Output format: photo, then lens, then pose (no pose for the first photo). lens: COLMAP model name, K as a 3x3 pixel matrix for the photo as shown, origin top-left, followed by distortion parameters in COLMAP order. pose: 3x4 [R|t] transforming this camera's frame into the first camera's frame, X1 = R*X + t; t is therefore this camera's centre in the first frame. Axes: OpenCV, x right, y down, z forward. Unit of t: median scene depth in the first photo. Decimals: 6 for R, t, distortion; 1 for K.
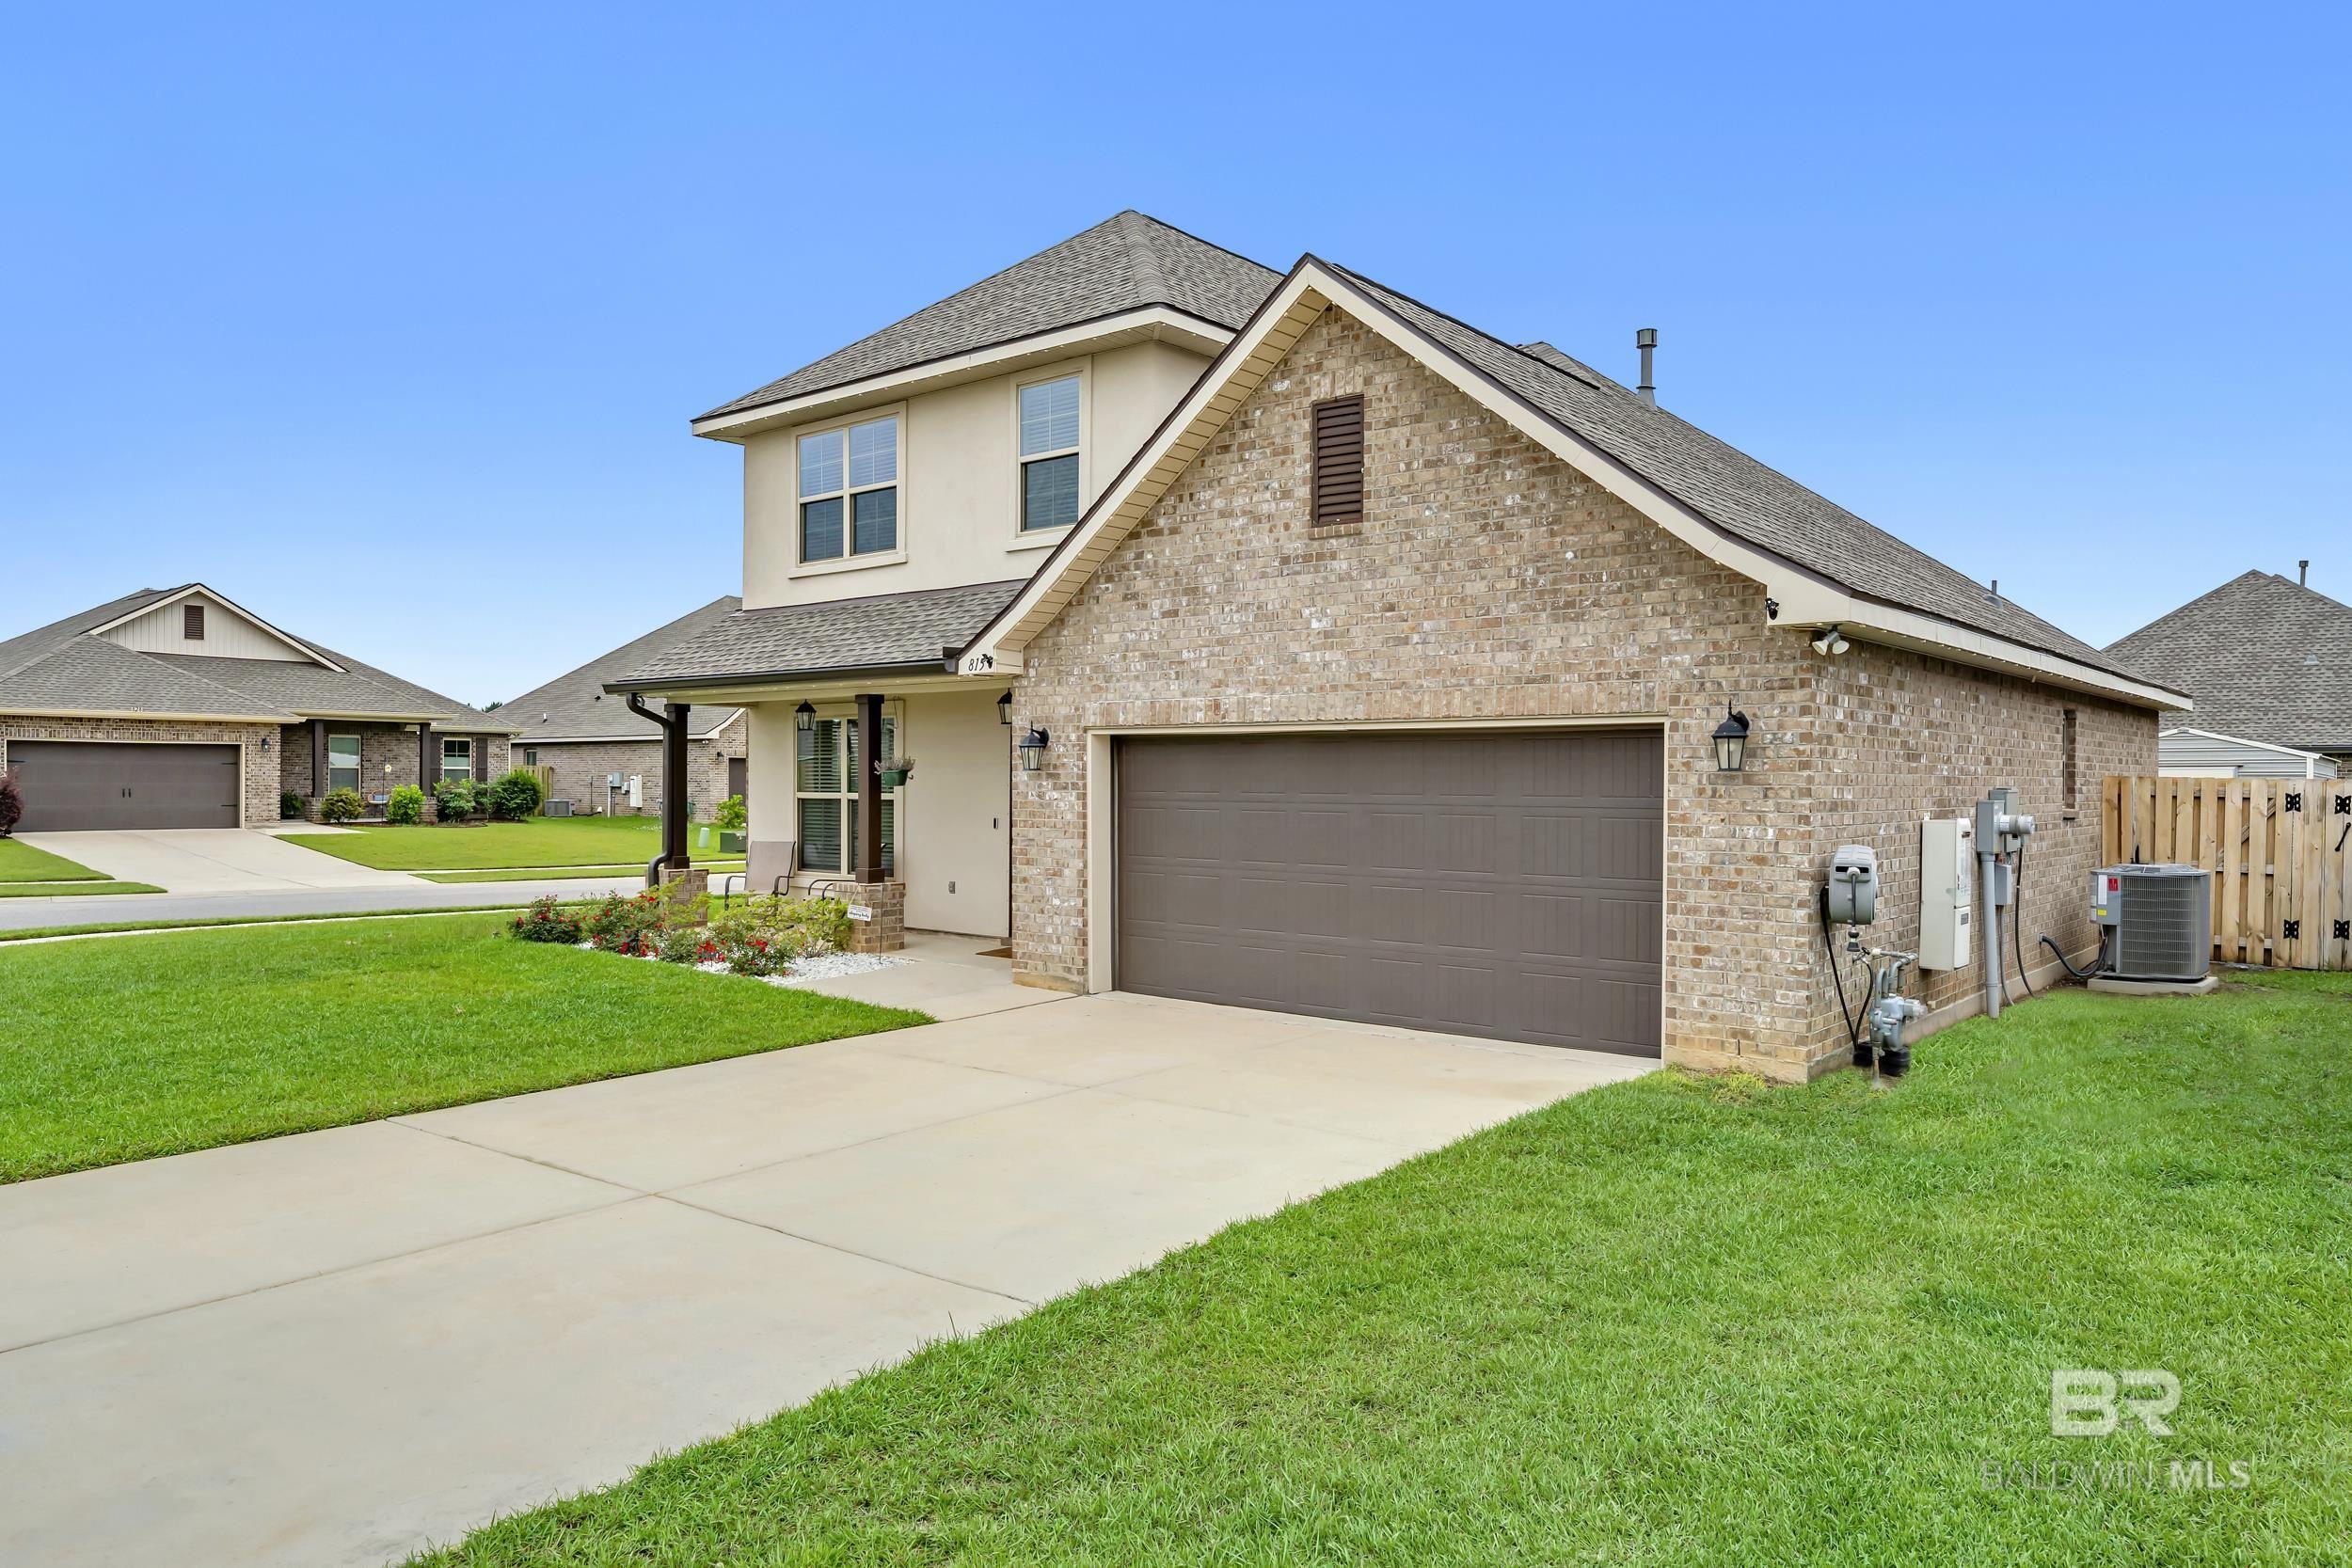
lens RADIAL K [[1549.4, 0, 1176.0], [0, 1549.4, 784.0], [0, 0, 1]] dist [-0.004395, -0.000279]
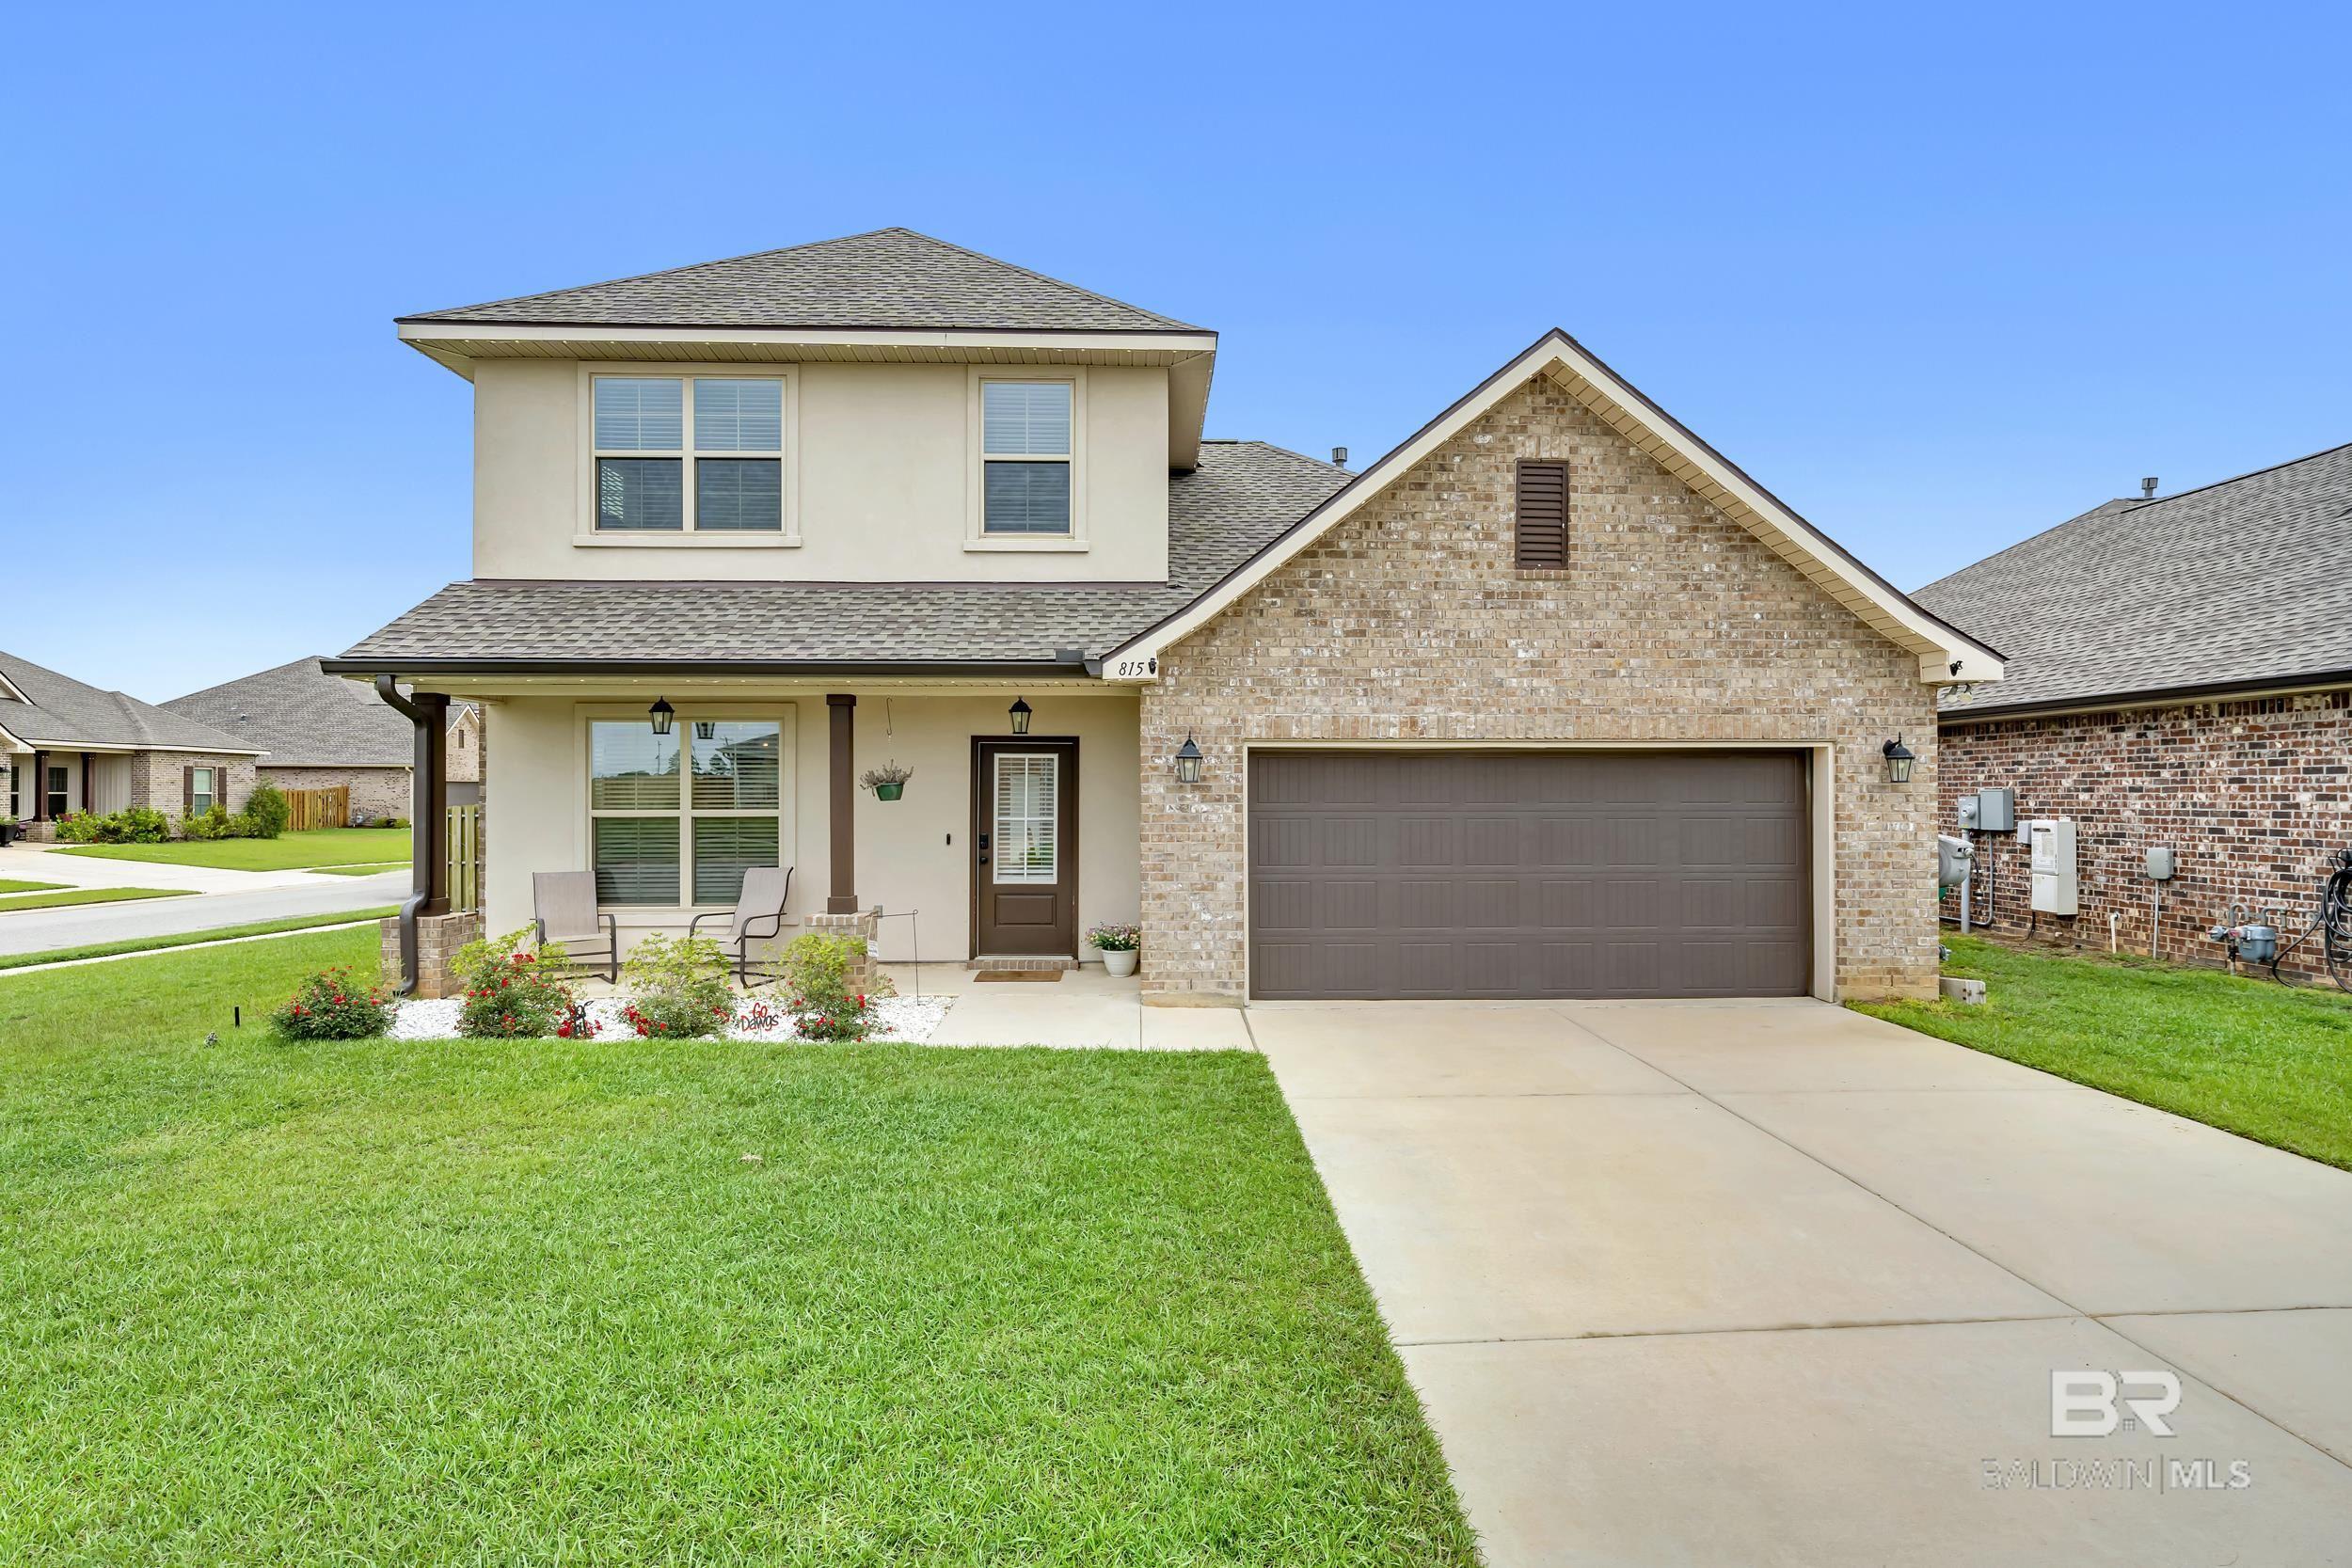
lens RADIAL K [[1156.1, 0, 1188.5], [0, 1156.1, 782.6], [0, 0, 1]] dist [-0.000965, 0.000158]
pose [[0.741452, 0.000571, 0.671006, -0.652140], [0.006314, 0.999949, -0.007828, -0.003484], [-0.670976, 0.010041, 0.741411, 0.527271]]
